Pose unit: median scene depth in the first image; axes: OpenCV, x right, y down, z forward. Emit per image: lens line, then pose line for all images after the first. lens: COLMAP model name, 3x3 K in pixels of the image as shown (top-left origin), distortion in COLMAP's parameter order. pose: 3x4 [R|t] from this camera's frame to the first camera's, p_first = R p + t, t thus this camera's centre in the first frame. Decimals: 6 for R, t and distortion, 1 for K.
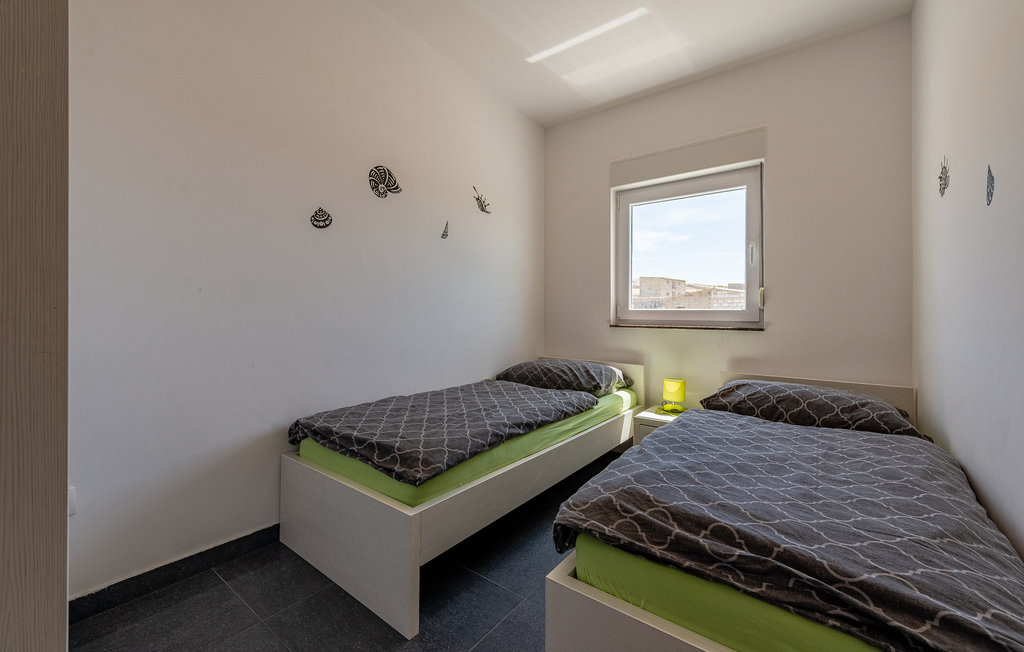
lens RADIAL K [[411.1, 0, 513.8], [0, 411.1, 322.3], [0, 0, 1]] dist [0.001356, -0.000417]
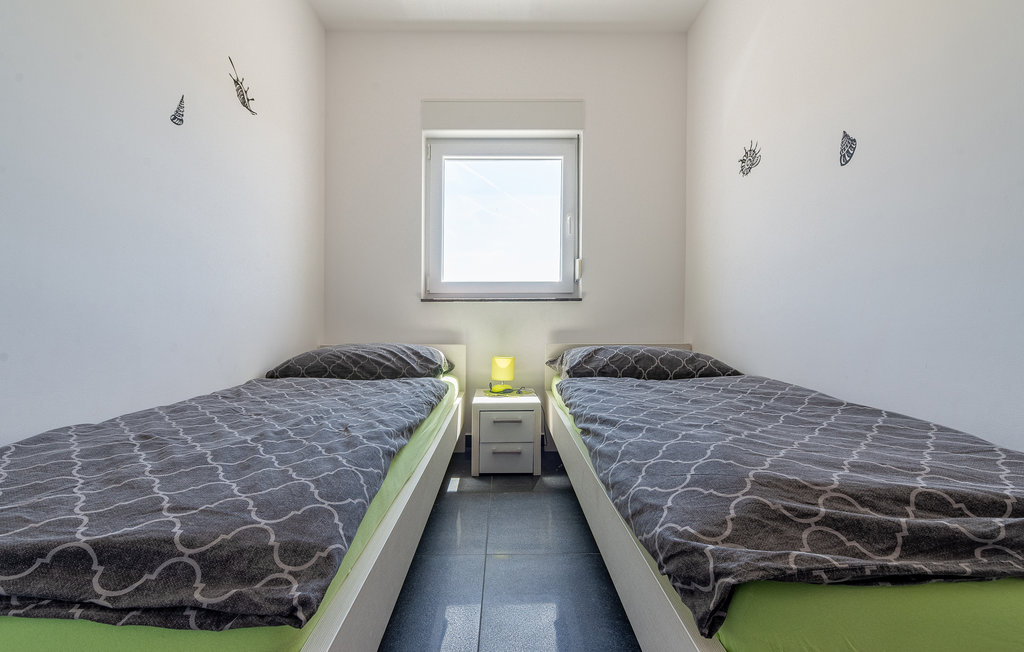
lens RADIAL K [[411.1, 0, 513.8], [0, 411.1, 322.3], [0, 0, 1]] dist [0.001356, -0.000417]
pose [[0.789828, -0.022162, 0.612928, -0.162952], [0.022668, 0.999719, 0.006936, 0.066600], [-0.612909, 0.008415, 0.790109, 0.309730]]
